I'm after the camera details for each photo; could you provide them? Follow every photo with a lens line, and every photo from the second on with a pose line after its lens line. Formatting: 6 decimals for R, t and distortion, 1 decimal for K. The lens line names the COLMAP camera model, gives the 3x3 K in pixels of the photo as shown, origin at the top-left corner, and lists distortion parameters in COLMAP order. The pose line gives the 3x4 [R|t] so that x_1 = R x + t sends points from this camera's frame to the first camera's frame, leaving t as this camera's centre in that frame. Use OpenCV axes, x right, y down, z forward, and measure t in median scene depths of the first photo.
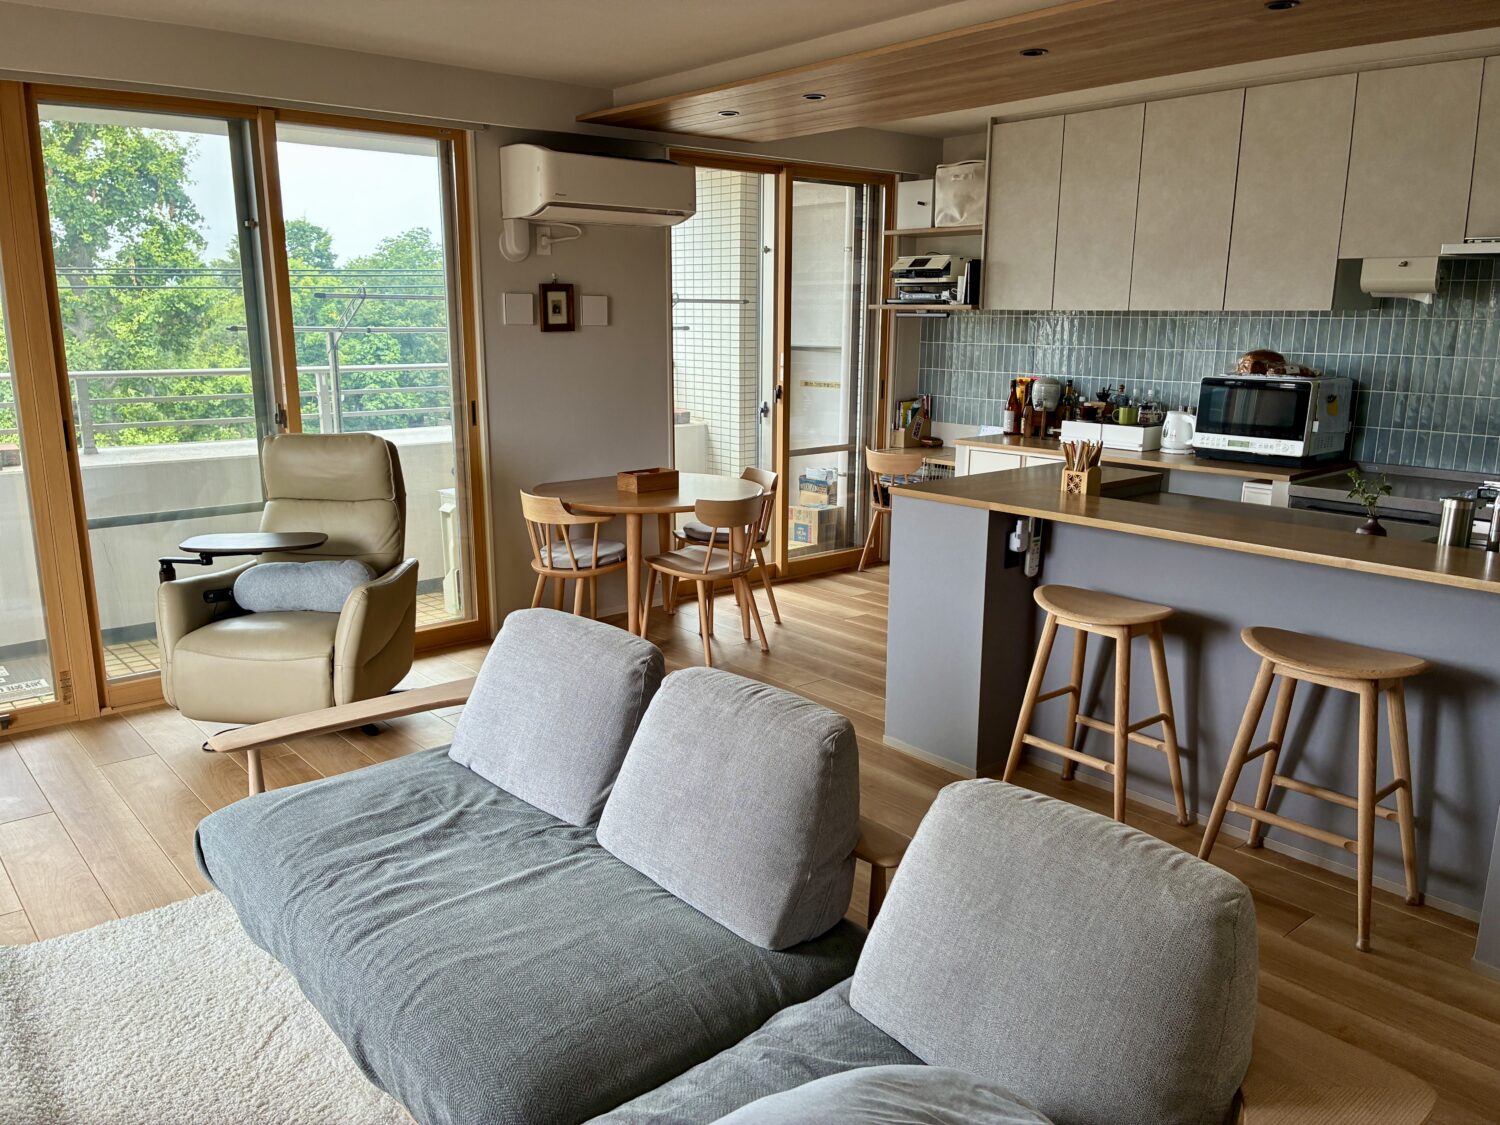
lens RADIAL K [[1208.4, 0, 698.2], [0, 1208.4, 565.0], [0, 0, 1]] dist [0.058455, -0.054598]
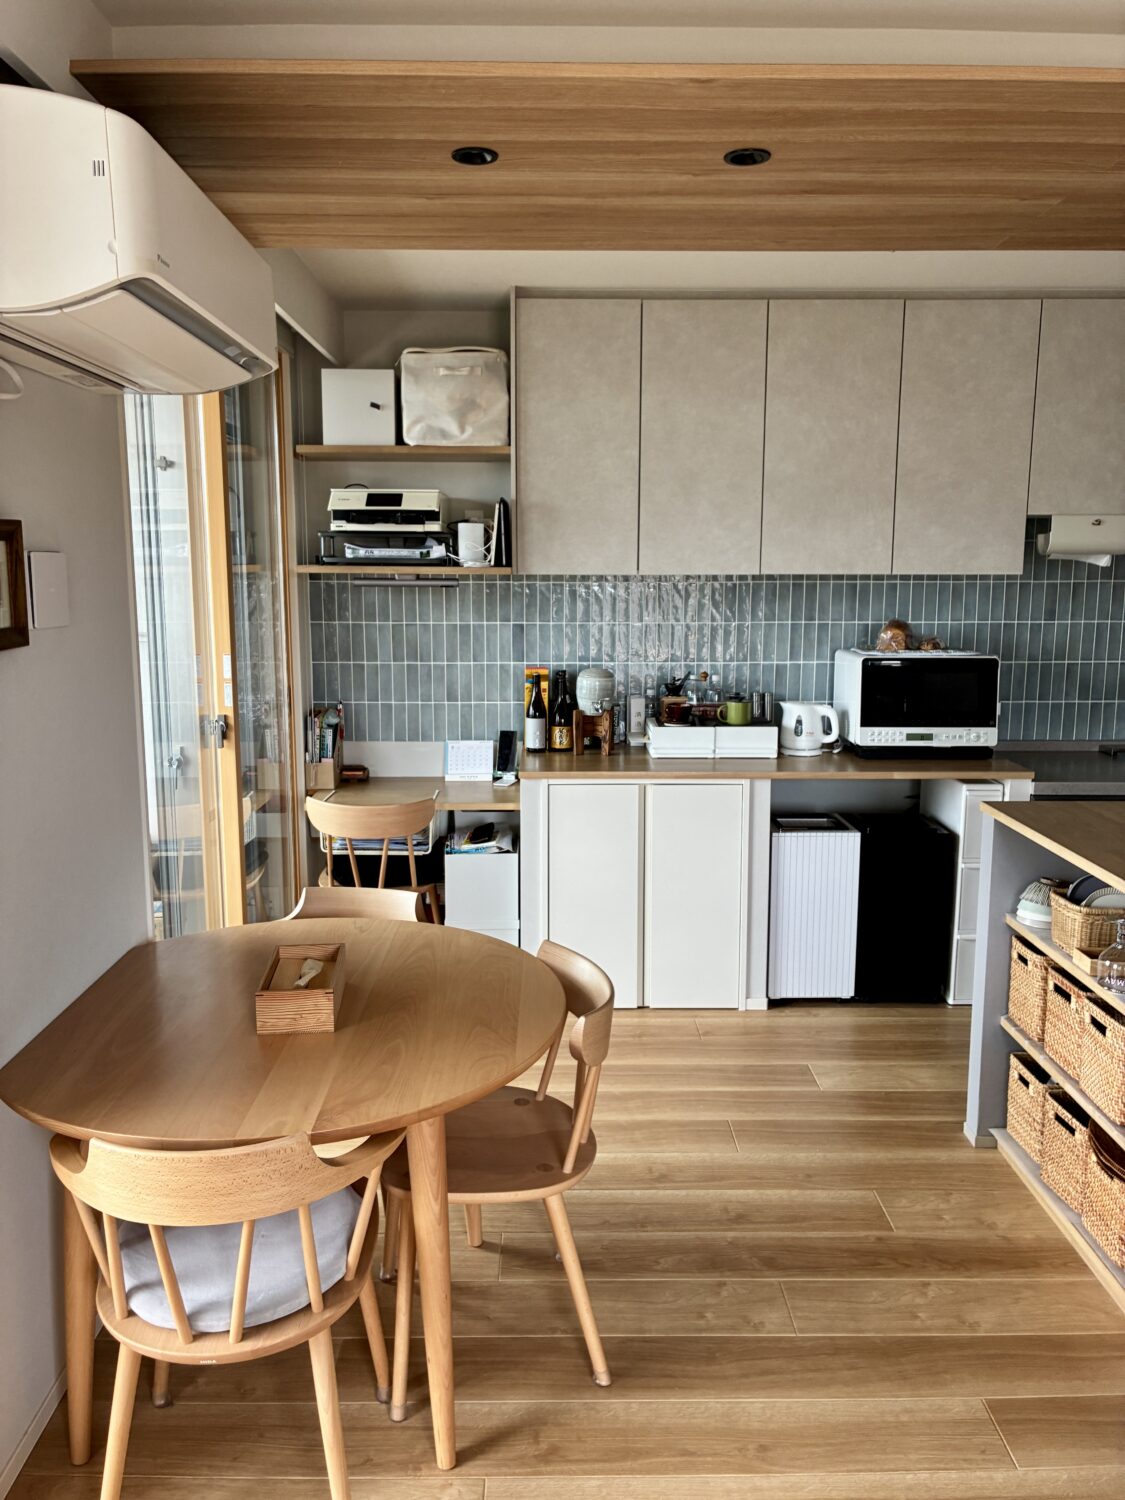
lens RADIAL K [[1208.4, 0, 513.6], [0, 1208.4, 723.8], [0, 0, 1]] dist [0.058455, -0.054598]
pose [[0.619334, -0.109826, 0.777408, -0.292458], [0.162778, 0.986615, 0.009702, -0.137683], [-0.768068, 0.120536, 0.628921, 0.604333]]
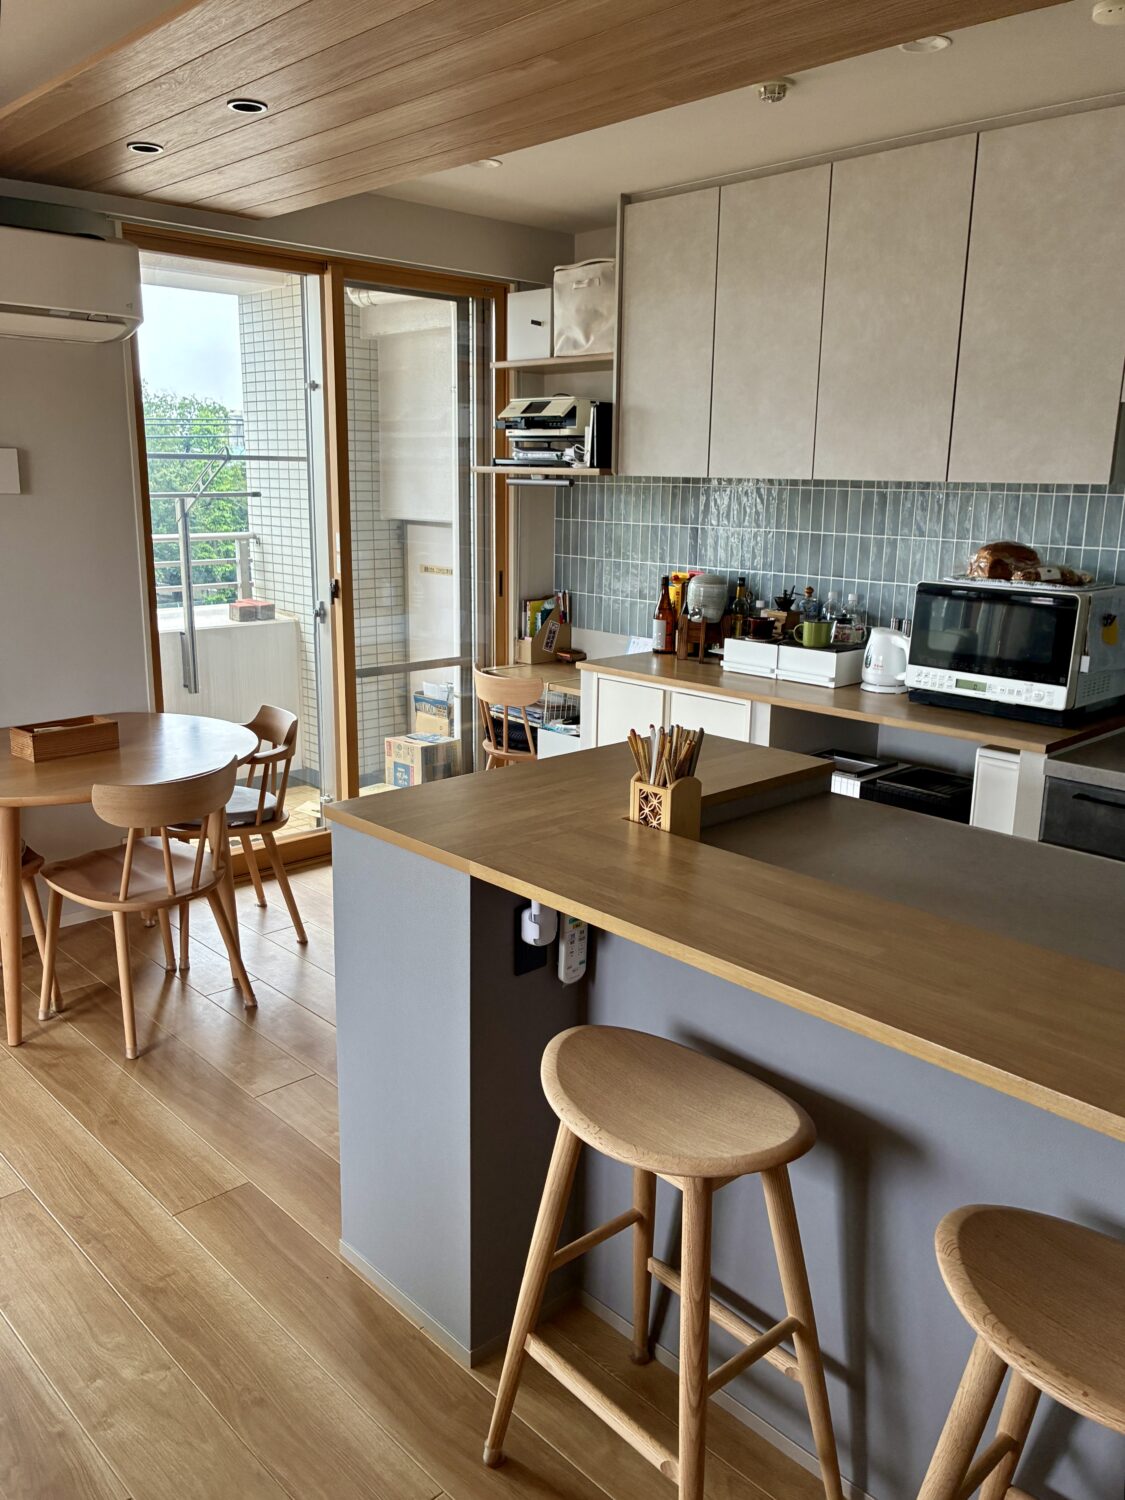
lens RADIAL K [[1208.4, 0, 528.1], [0, 1208.4, 735.7], [0, 0, 1]] dist [0.058455, -0.054598]
pose [[0.998844, -0.001292, 0.048047, 0.151737], [0.000854, 0.999958, 0.009130, -0.068502], [-0.048057, -0.009078, 0.998803, 0.311314]]
